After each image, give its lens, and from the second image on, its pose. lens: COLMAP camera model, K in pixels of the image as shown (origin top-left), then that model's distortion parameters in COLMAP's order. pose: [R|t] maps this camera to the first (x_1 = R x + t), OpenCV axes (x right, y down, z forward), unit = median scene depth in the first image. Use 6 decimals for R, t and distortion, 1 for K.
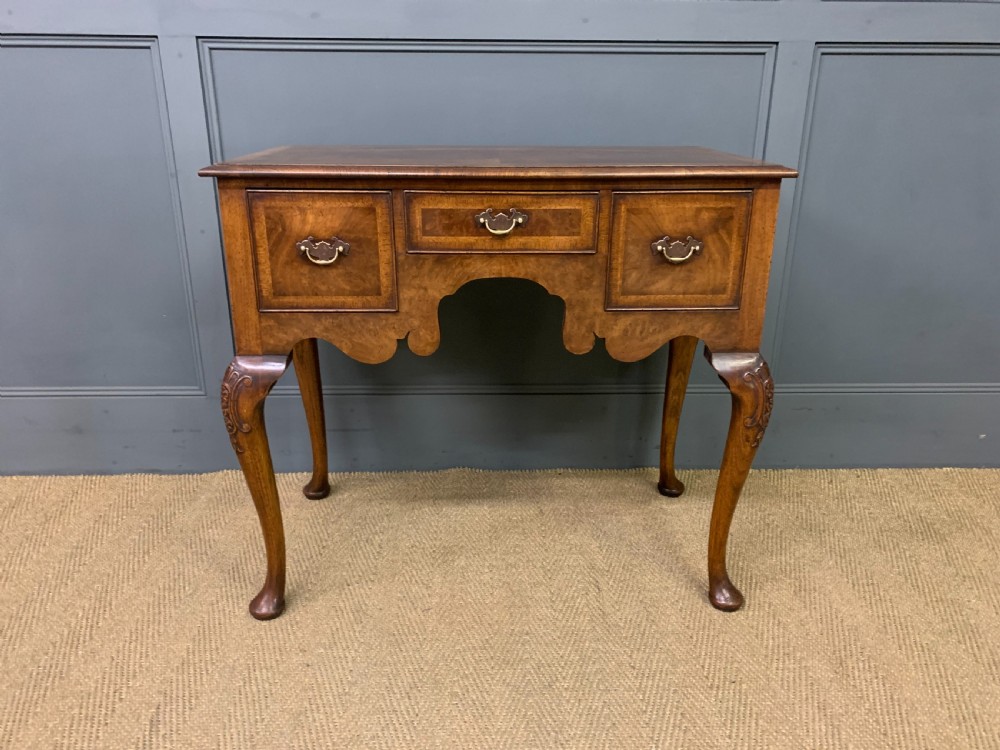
lens RADIAL K [[763.8, 0, 502.4], [0, 763.8, 378.0], [0, 0, 1]] dist [0.015099, -0.007713]
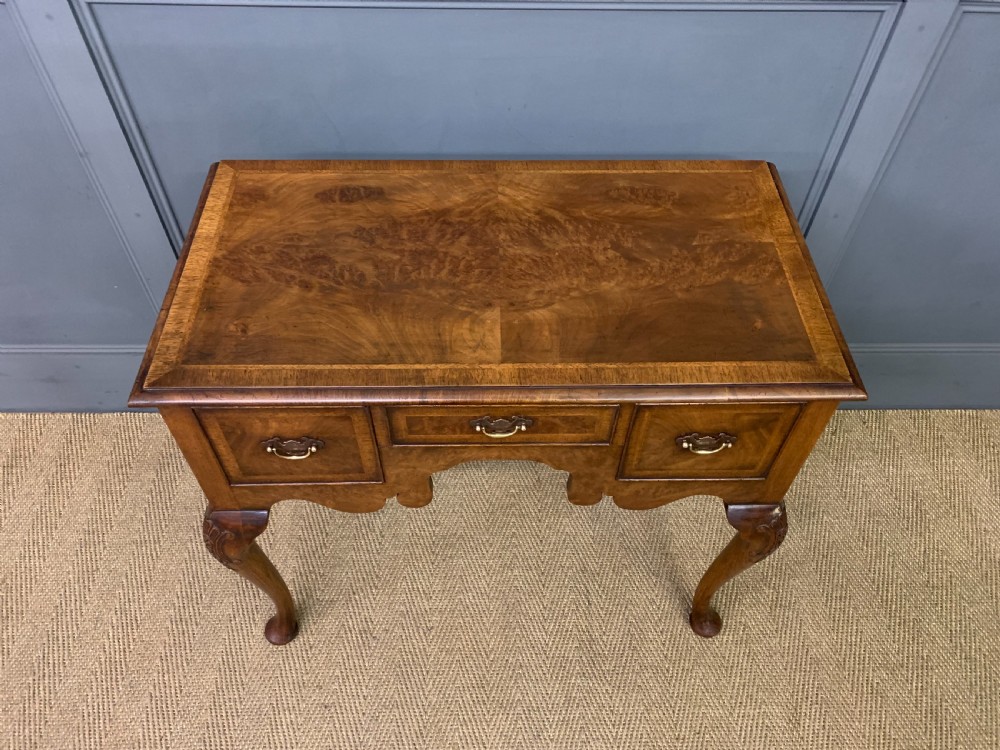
lens RADIAL K [[763.8, 0, 501.6], [0, 763.8, 378.4], [0, 0, 1]] dist [0.015099, -0.007713]
pose [[0.999878, 0.015421, 0.002626, -0.003929], [-0.014547, 0.854844, 0.518681, -0.652231], [0.005754, -0.518655, 0.854964, 0.294247]]
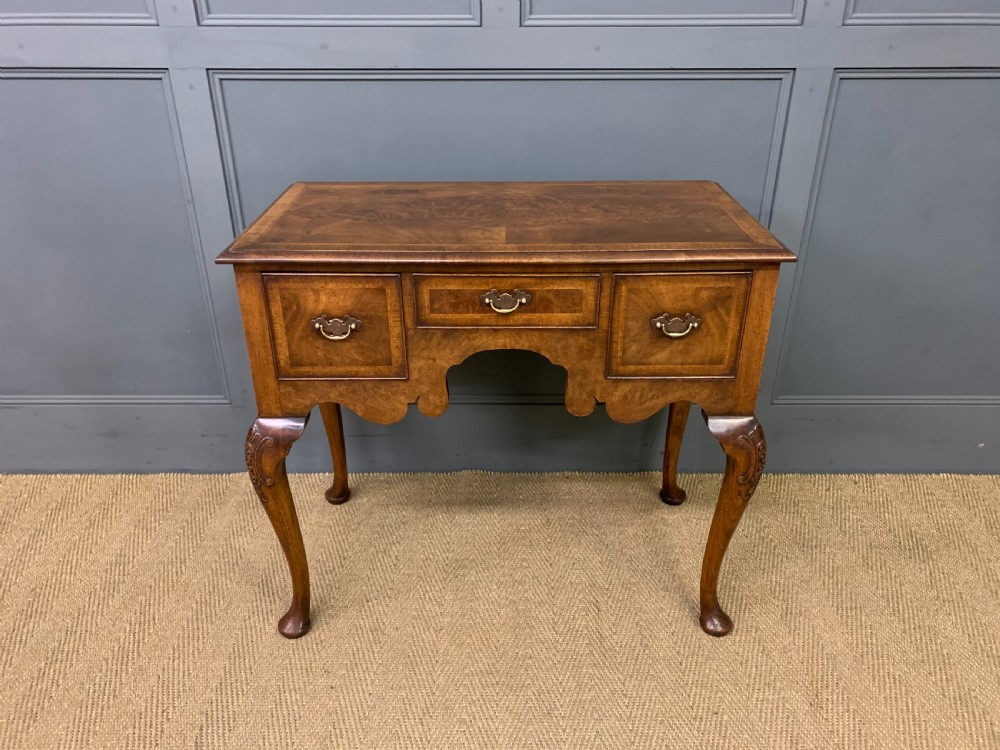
lens RADIAL K [[763.8, 0, 500.0], [0, 763.8, 379.1], [0, 0, 1]] dist [0.015099, -0.007713]
pose [[0.999471, 0.007778, -0.031564, 0.023009], [-0.003632, 0.991593, 0.129343, -0.222144], [0.032305, -0.129160, 0.991097, -0.039791]]
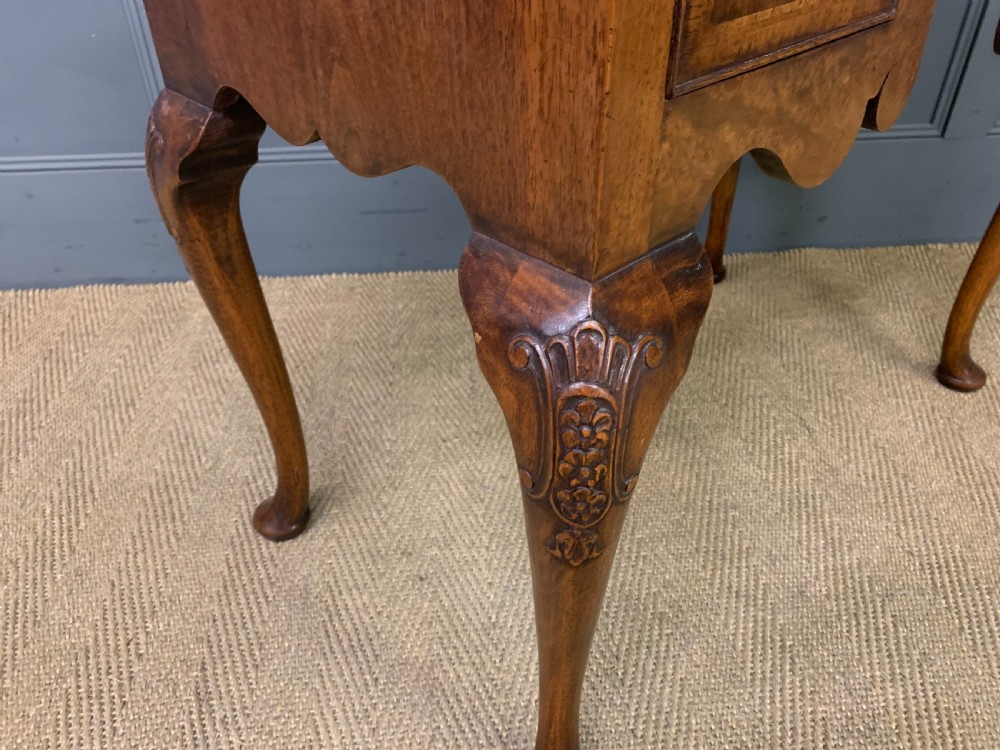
lens RADIAL K [[763.8, 0, 498.5], [0, 763.8, 378.2], [0, 0, 1]] dist [0.015099, -0.007713]
pose [[0.998032, -0.046365, 0.042221, -0.214960], [0.032642, 0.958999, 0.281523, 0.032762], [-0.053542, -0.279591, 0.958625, 0.436322]]
